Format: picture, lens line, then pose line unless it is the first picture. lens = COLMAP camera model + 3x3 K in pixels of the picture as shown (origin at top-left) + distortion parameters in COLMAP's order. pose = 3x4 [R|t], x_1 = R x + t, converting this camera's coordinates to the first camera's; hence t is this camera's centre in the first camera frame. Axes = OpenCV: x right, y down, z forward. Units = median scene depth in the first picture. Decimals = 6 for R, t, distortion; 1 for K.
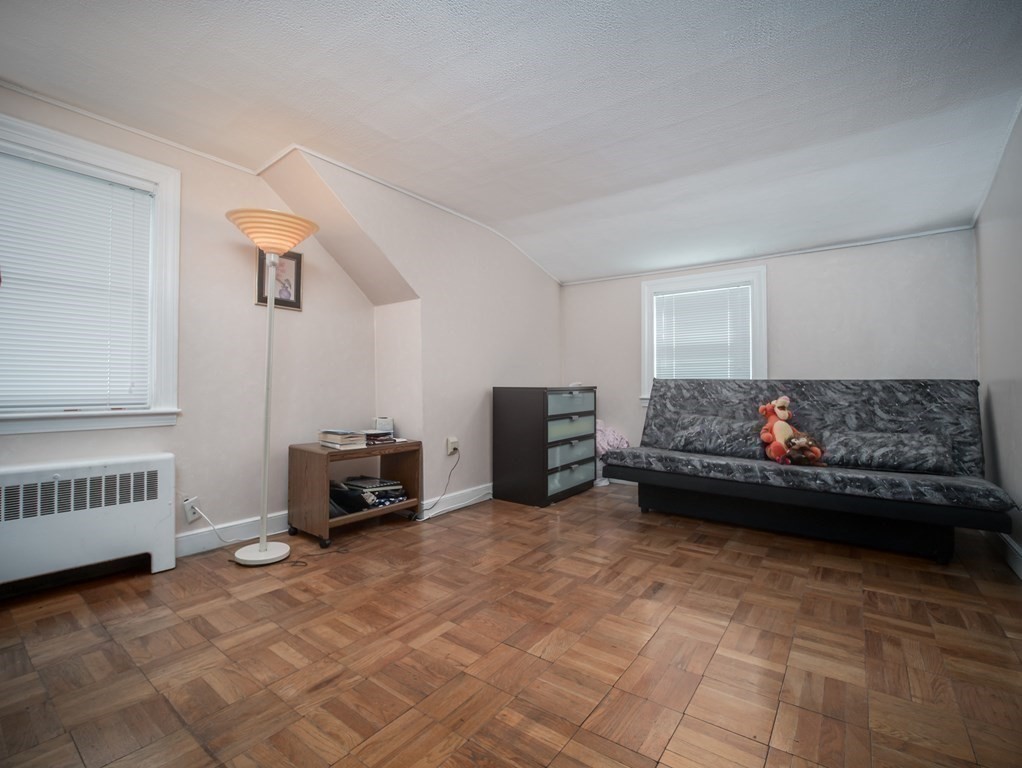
lens RADIAL K [[469.6, 0, 508.3], [0, 469.6, 382.7], [0, 0, 1]] dist [-0.015729, -0.000400]
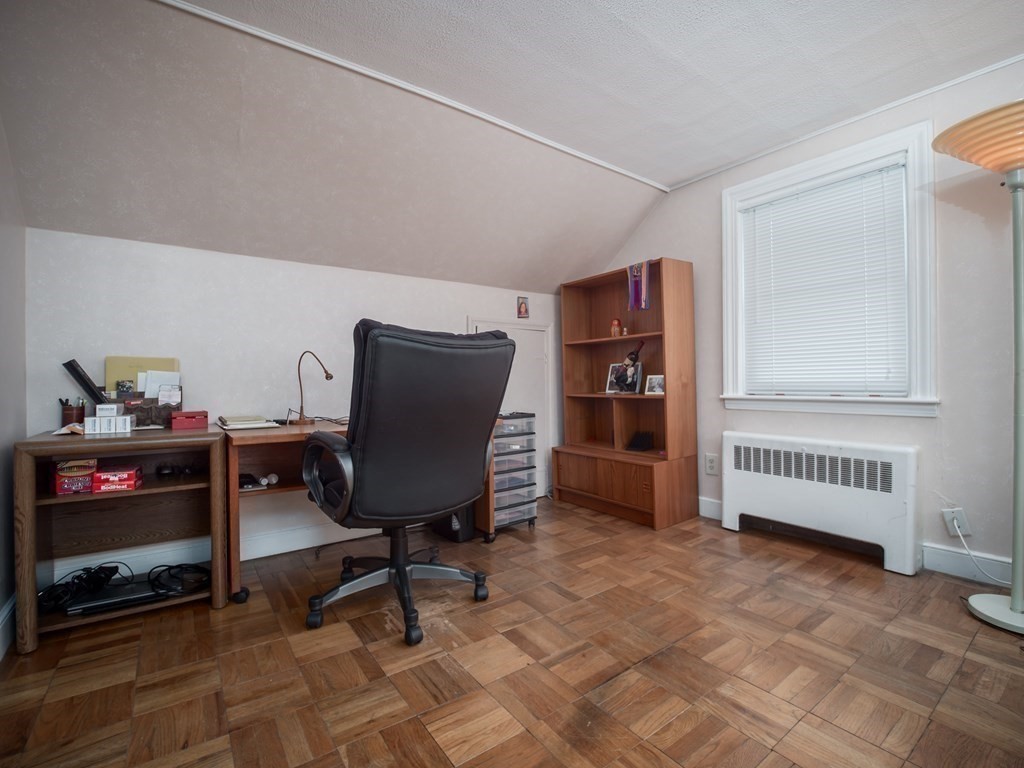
lens RADIAL K [[470.5, 0, 506.6], [0, 470.5, 382.7], [0, 0, 1]] dist [-0.015729, -0.000400]
pose [[-0.301330, 0.007224, -0.953493, 0.316450], [0.025633, 0.999671, -0.000527, 0.006669], [0.953175, -0.024600, -0.301416, 0.466106]]
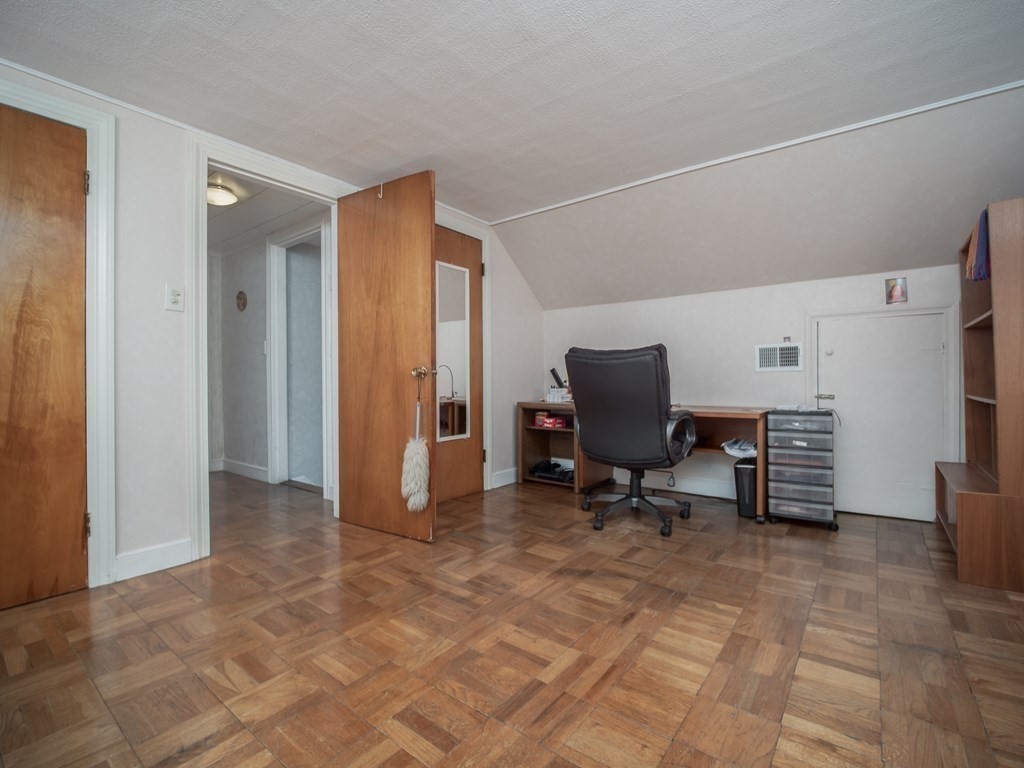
lens RADIAL K [[470.5, 0, 507.3], [0, 470.5, 378.6], [0, 0, 1]] dist [-0.015729, -0.000400]
pose [[-0.999591, 0.010720, 0.026521, -0.062003], [0.010318, 0.999830, -0.015251, 0.013555], [-0.026680, -0.014971, -0.999532, 1.256520]]
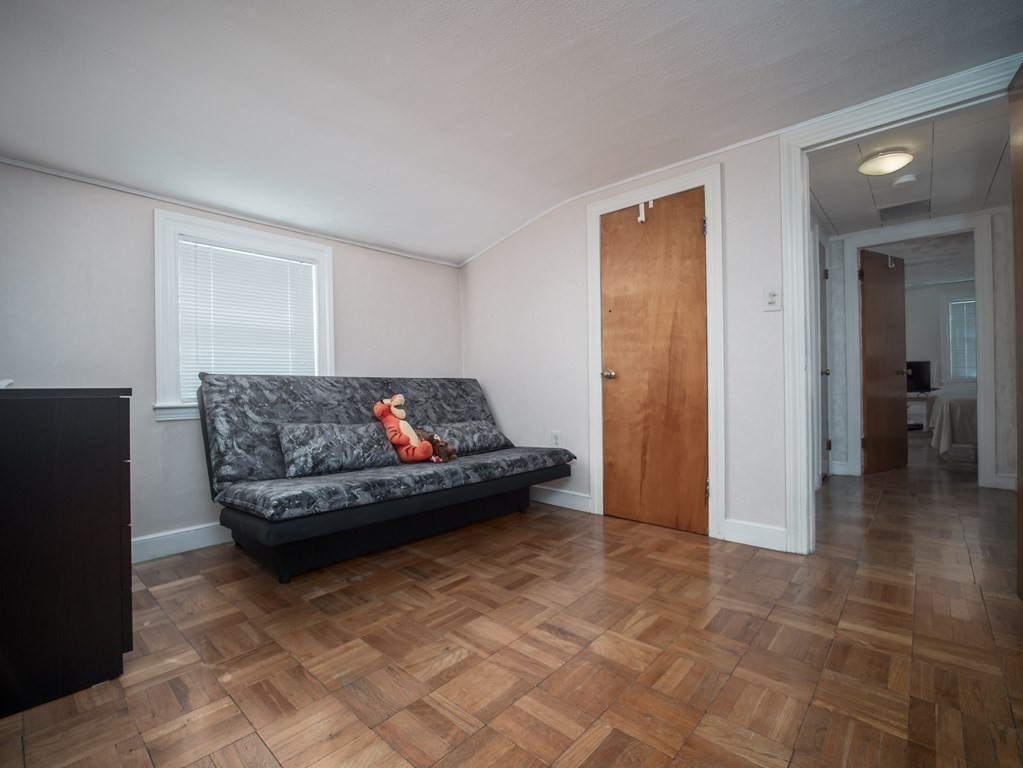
lens RADIAL K [[470.1, 0, 504.9], [0, 470.1, 378.9], [0, 0, 1]] dist [-0.015729, -0.000400]
pose [[0.095251, 0.007257, 0.995427, -0.411809], [0.003778, 0.999964, -0.007652, 0.006709], [-0.995446, 0.004490, 0.095220, 0.829780]]
